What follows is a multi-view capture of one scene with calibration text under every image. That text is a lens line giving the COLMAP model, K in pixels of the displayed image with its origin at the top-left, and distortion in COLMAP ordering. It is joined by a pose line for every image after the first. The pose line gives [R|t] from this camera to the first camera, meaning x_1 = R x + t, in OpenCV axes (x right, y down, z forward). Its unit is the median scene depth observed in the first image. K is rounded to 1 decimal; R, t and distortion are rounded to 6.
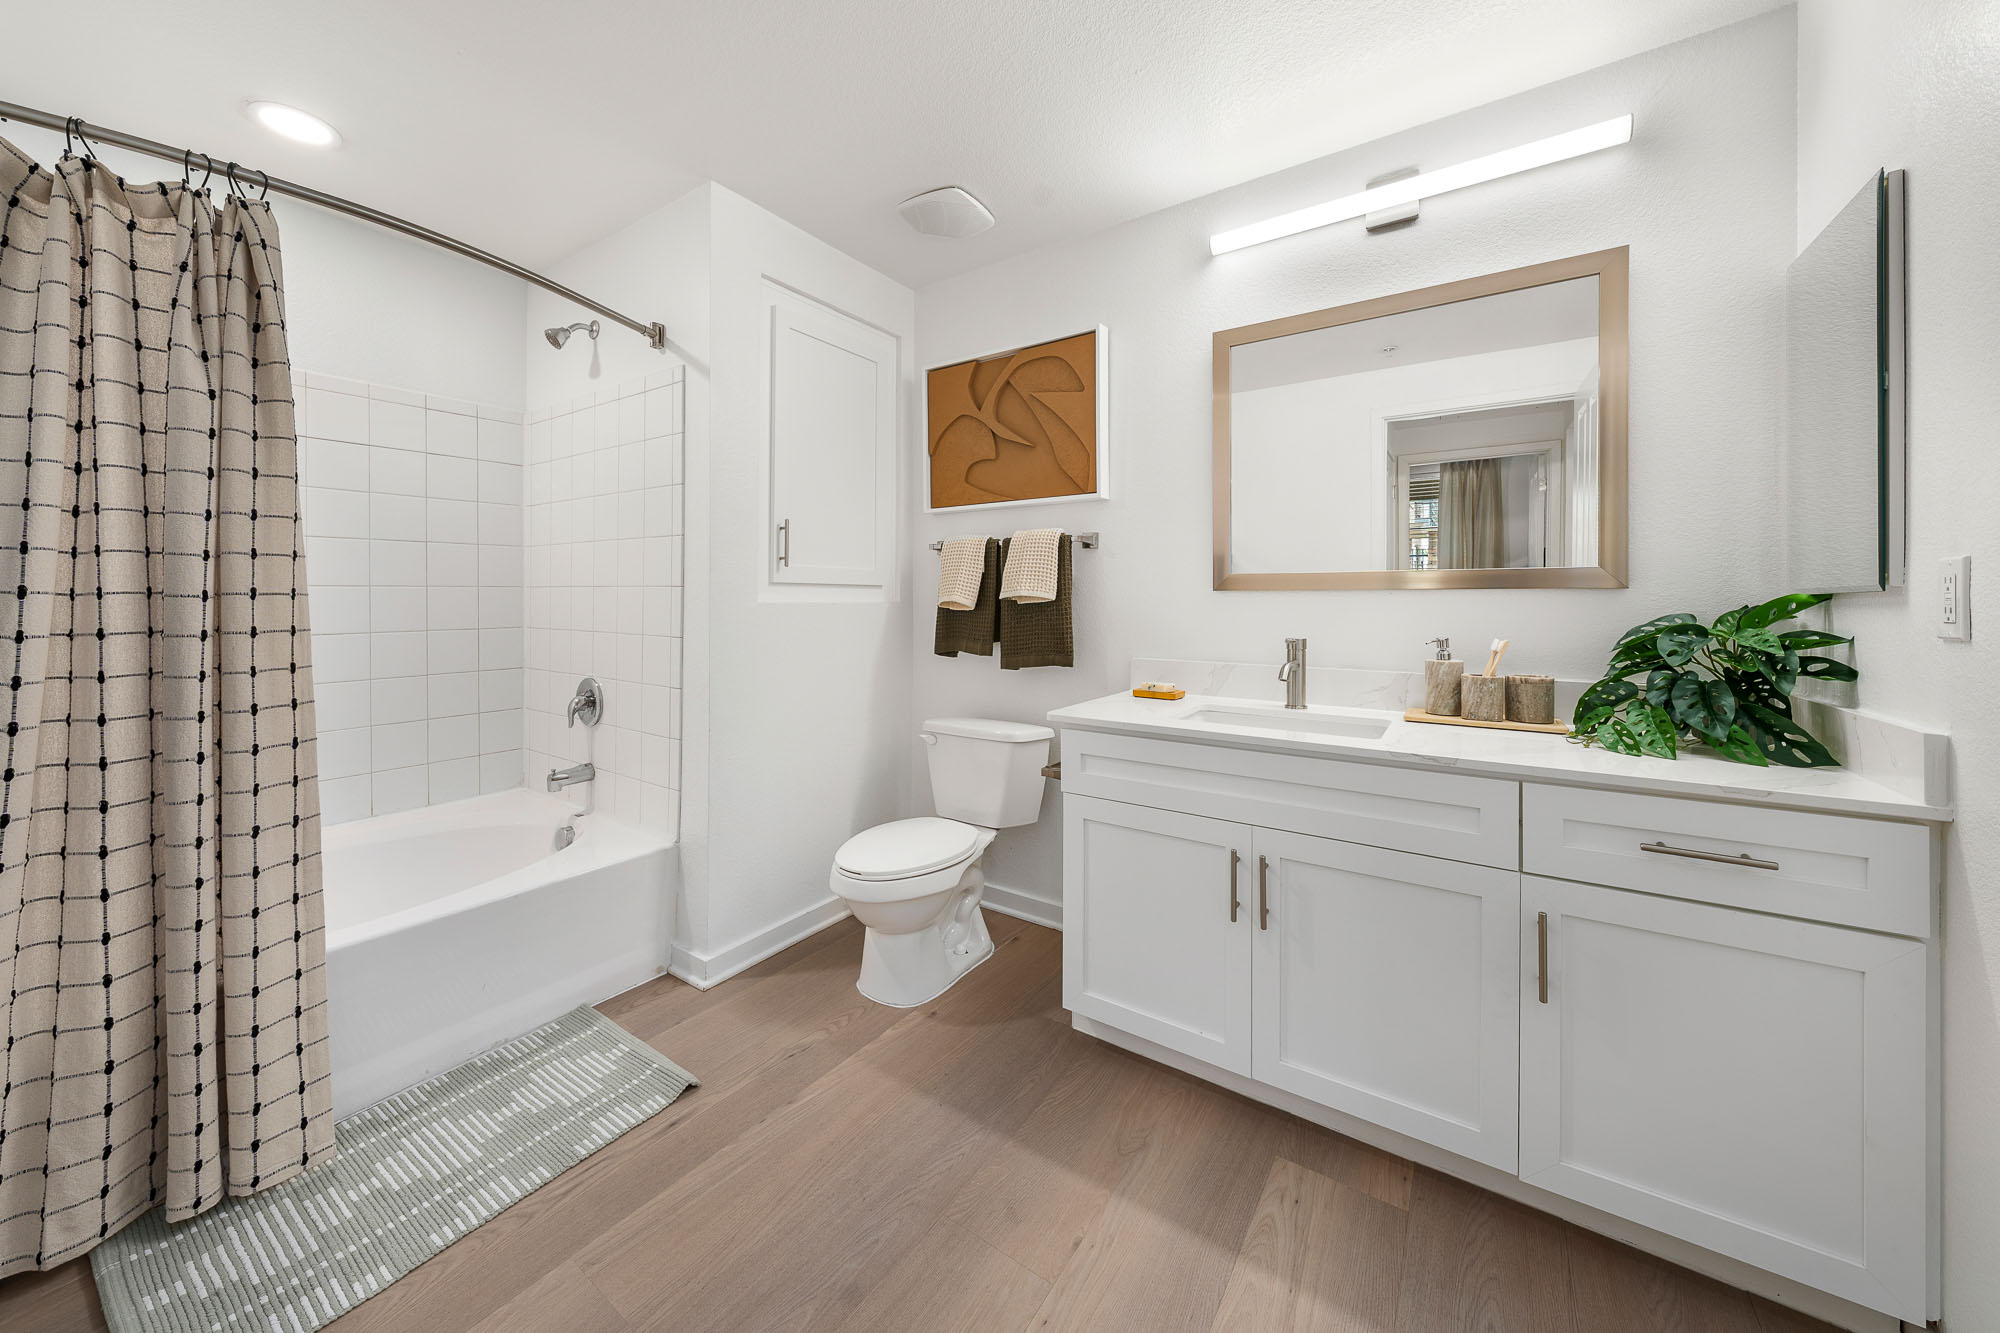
lens RADIAL K [[692.5, 0, 993.6], [0, 692.5, 610.1], [0, 0, 1]] dist [-0.008739, -0.000075]
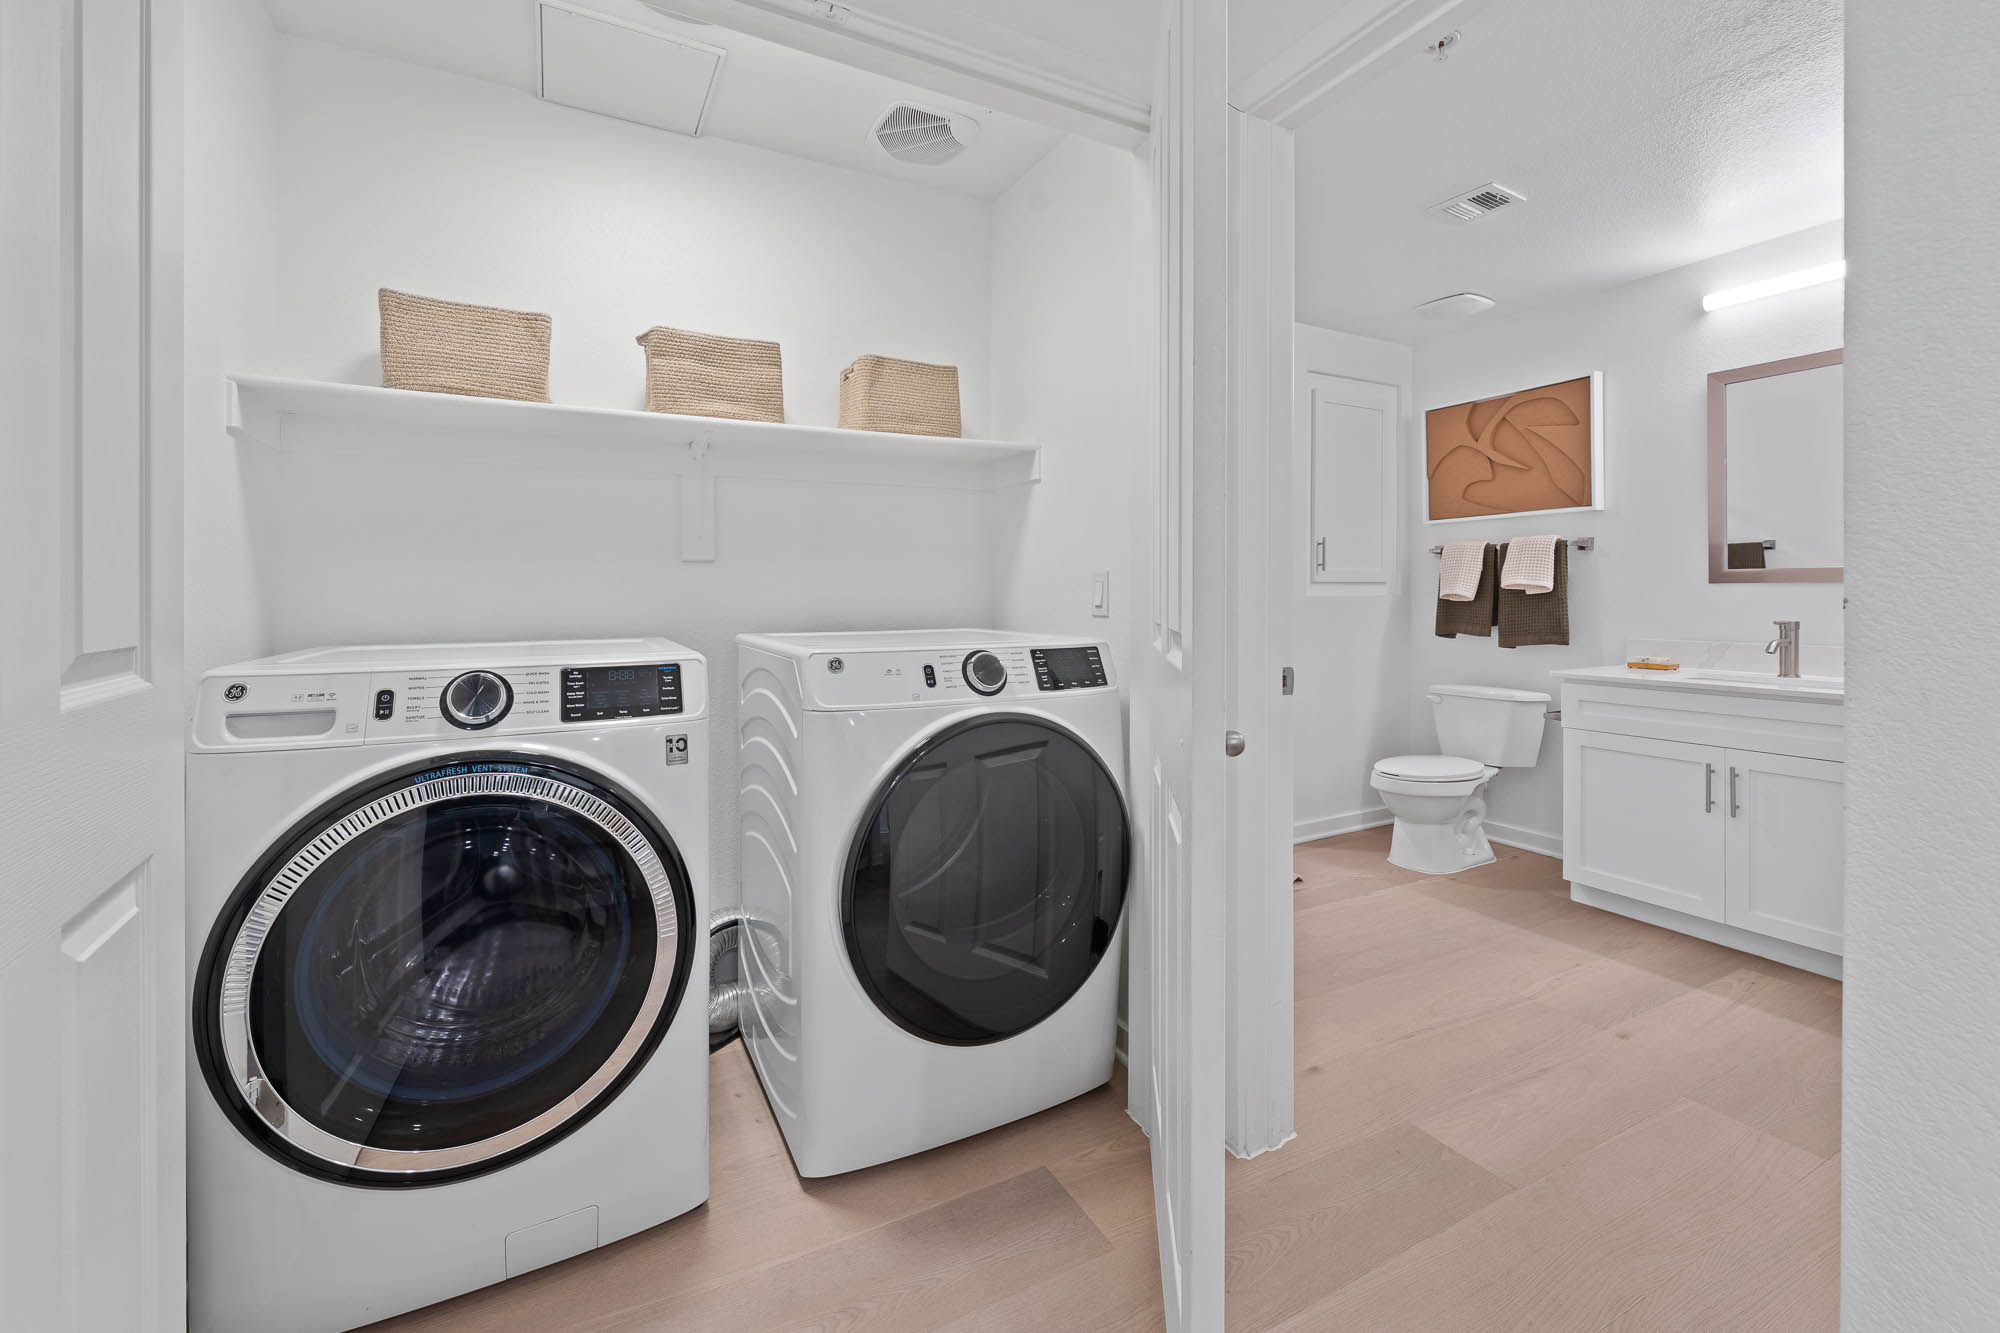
lens RADIAL K [[809.0, 0, 989.4], [0, 809.0, 604.1], [0, 0, 1]] dist [-0.001146, -0.000249]
pose [[0.879949, -0.002014, -0.475064, -0.112253], [0.000884, 0.999996, -0.002601, 0.010032], [0.475068, 0.001869, 0.879947, -0.782850]]
